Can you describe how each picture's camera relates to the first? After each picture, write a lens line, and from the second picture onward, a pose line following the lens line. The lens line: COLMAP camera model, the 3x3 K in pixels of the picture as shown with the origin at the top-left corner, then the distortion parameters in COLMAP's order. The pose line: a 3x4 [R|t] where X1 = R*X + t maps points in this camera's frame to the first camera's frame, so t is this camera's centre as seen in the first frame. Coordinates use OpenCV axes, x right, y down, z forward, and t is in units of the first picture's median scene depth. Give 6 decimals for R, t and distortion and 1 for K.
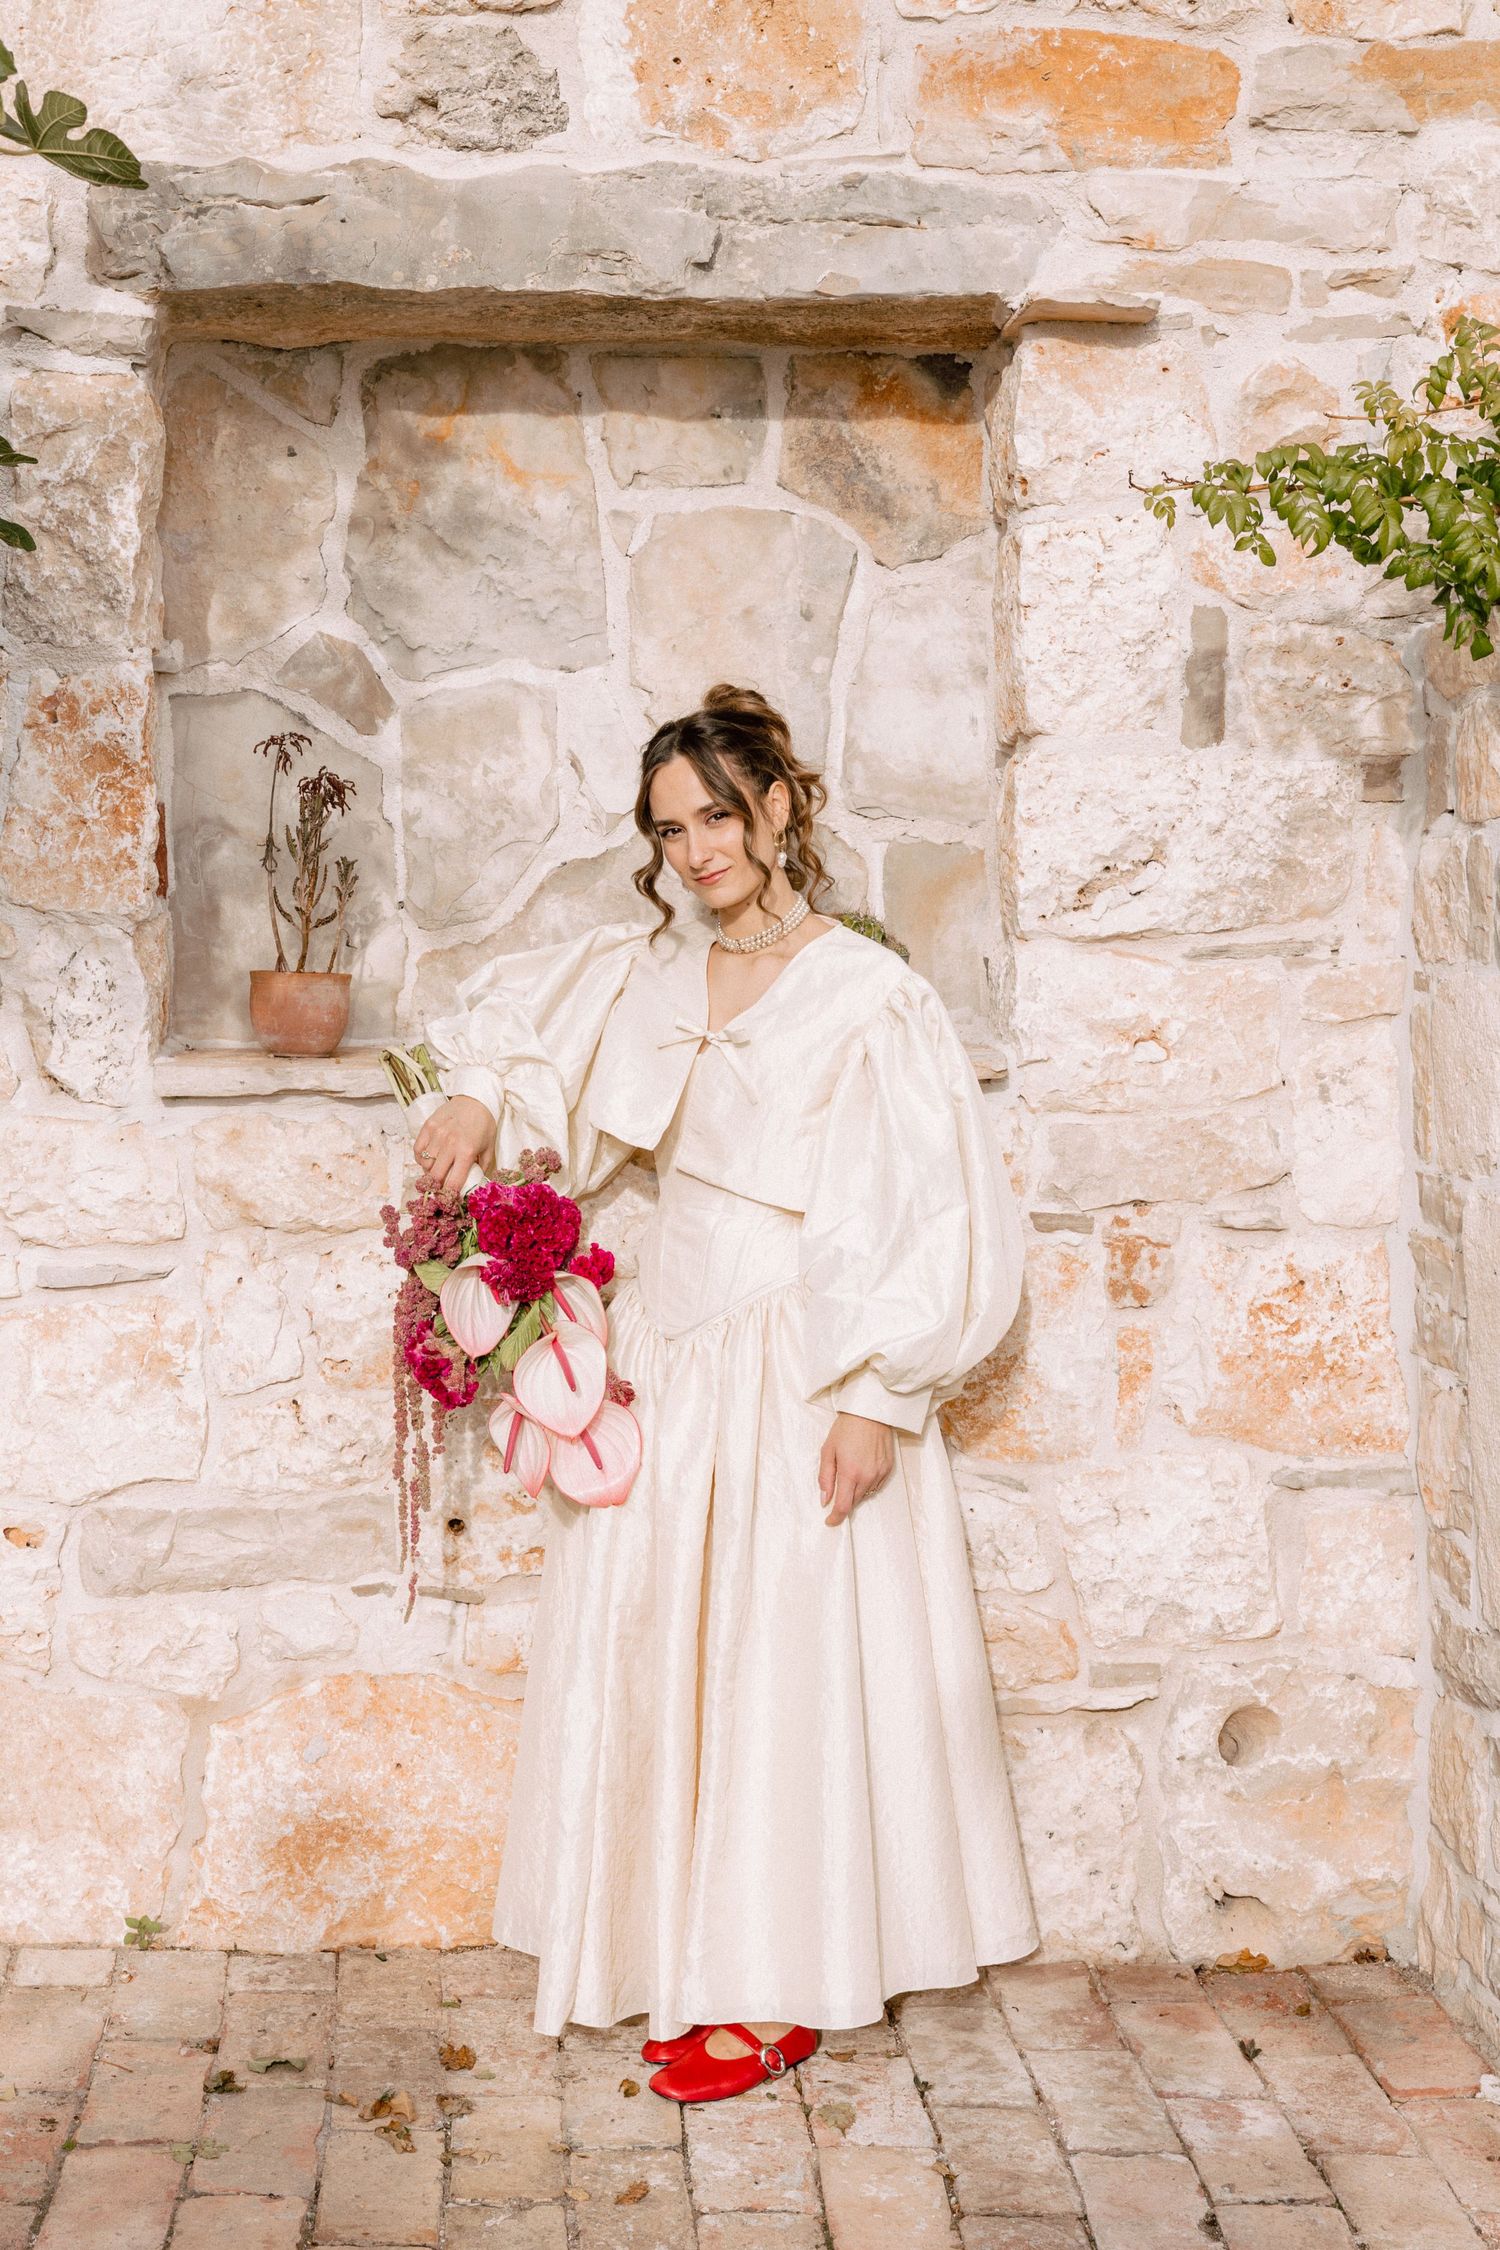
lens RADIAL K [[2942.8, 0, 750.0], [0, 2942.8, 1125.0], [0, 0, 1]] dist [0.043832, 0.015683]
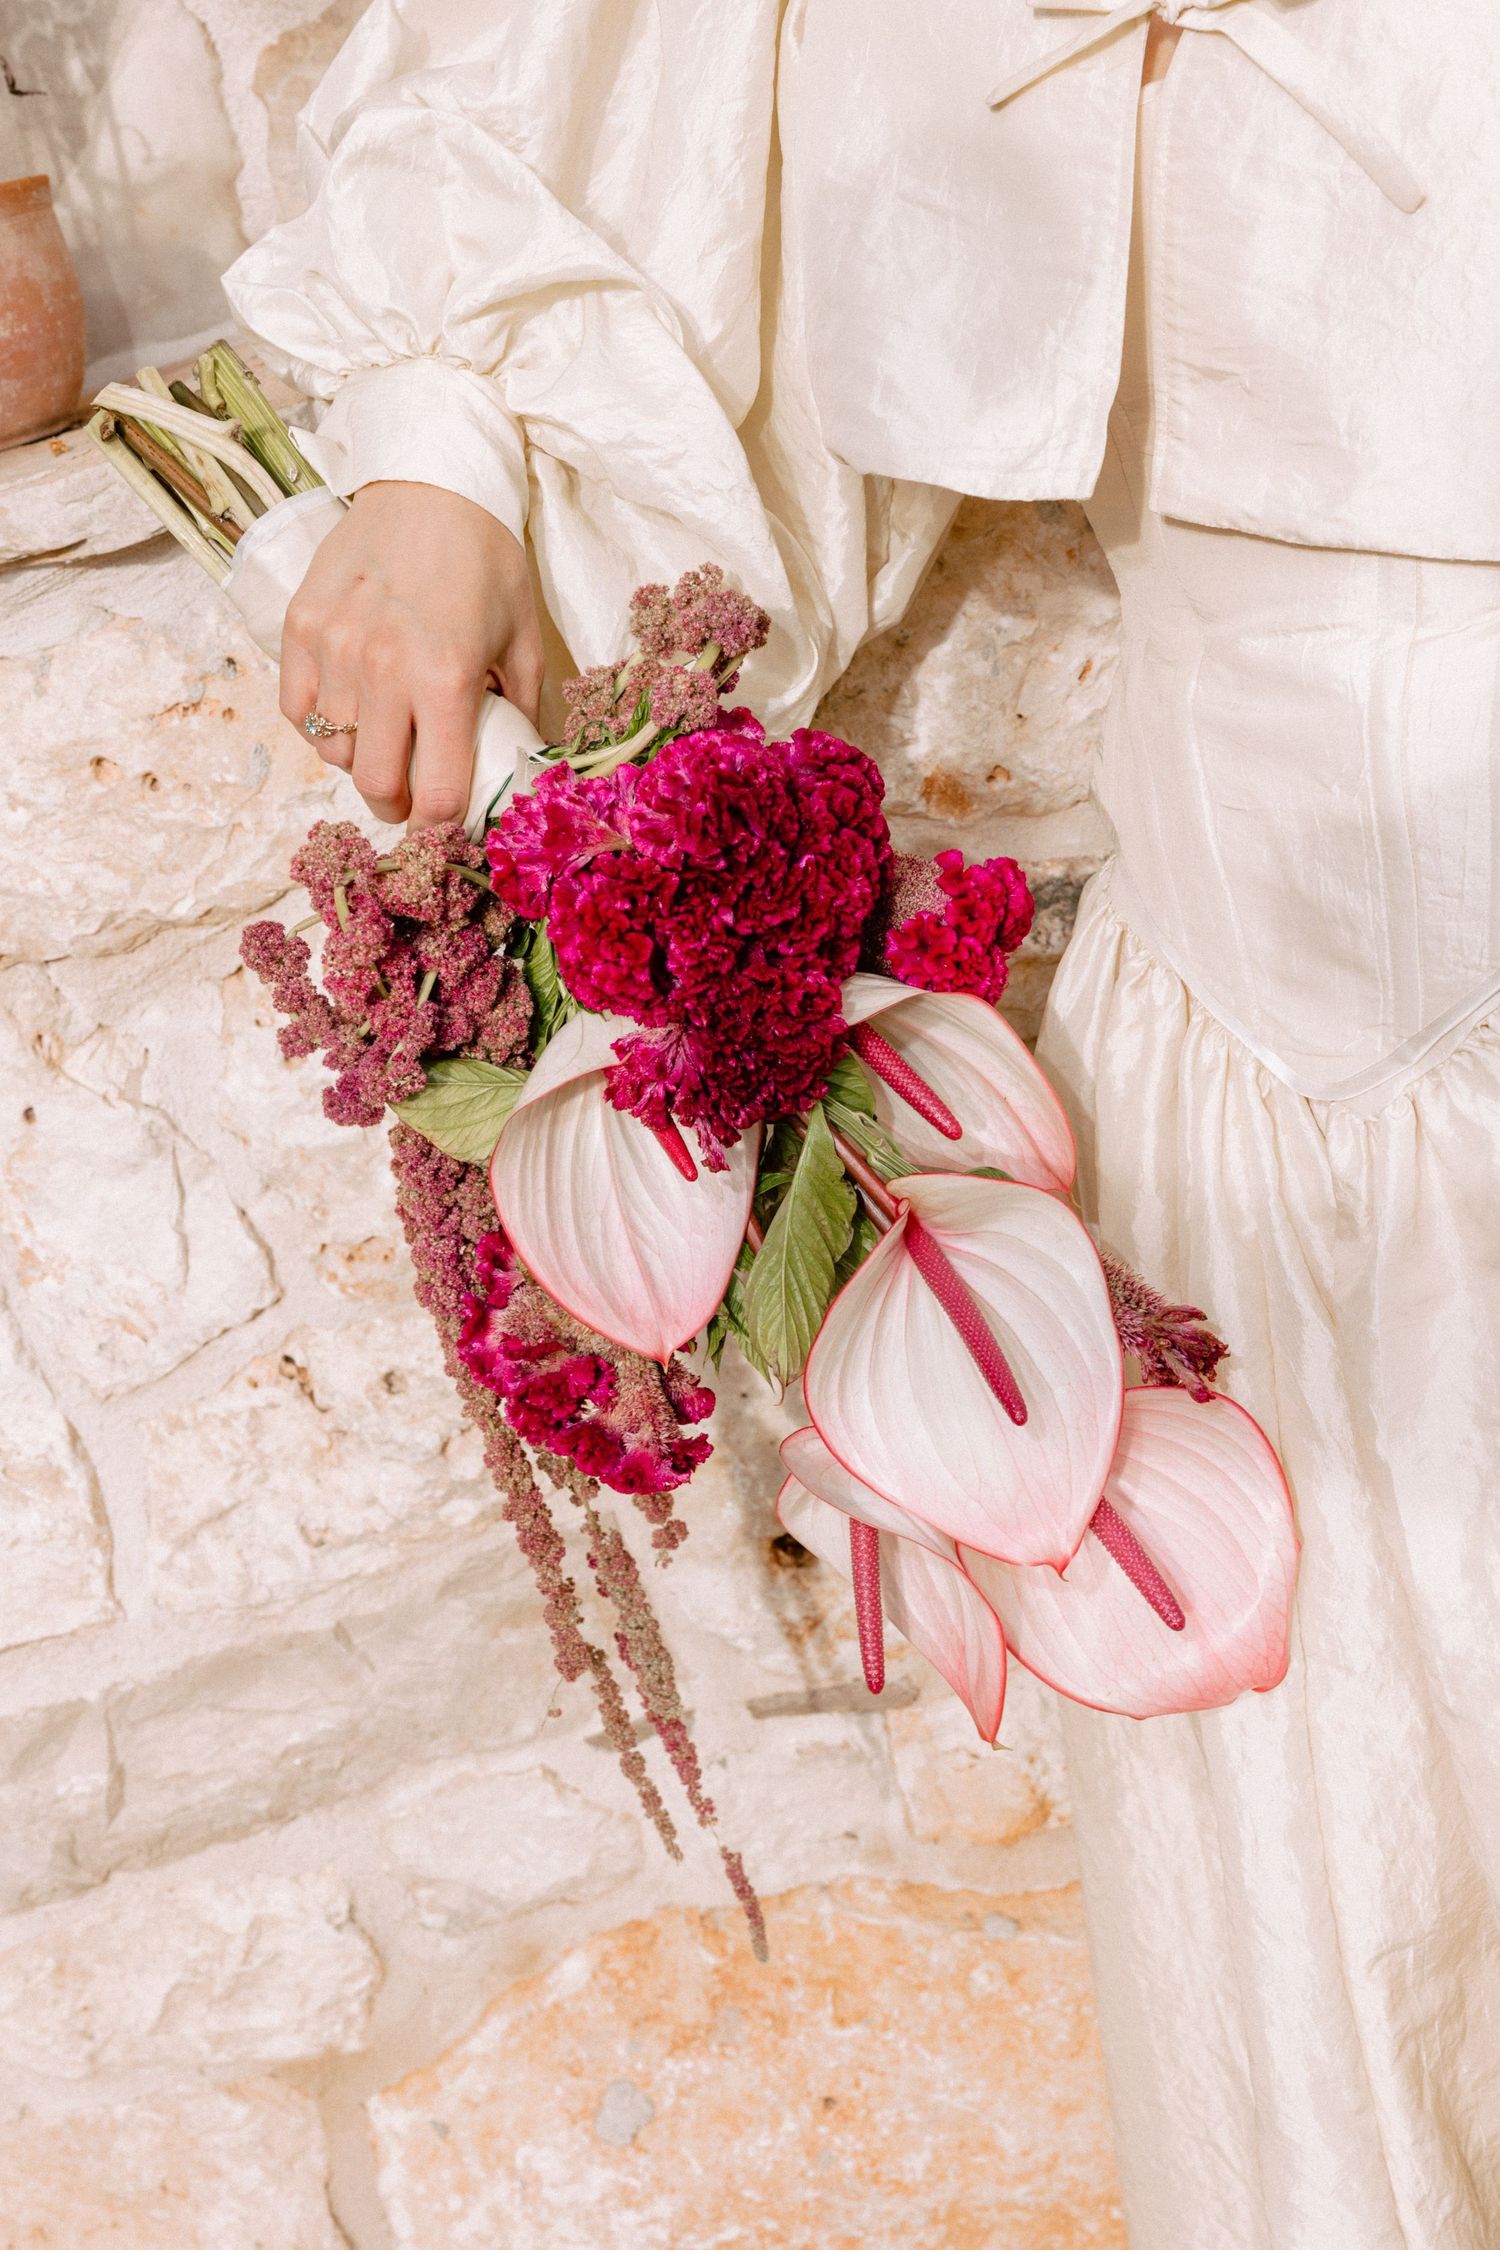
lens RADIAL K [[2942.8, 0, 750.0], [0, 2942.8, 1125.0], [0, 0, 1]] dist [0.043832, 0.015683]
pose [[0.951830, -0.252957, -0.173300, -0.026627], [0.293929, 0.913670, 0.280736, -0.023264], [0.087325, -0.318151, 0.944010, 0.692045]]
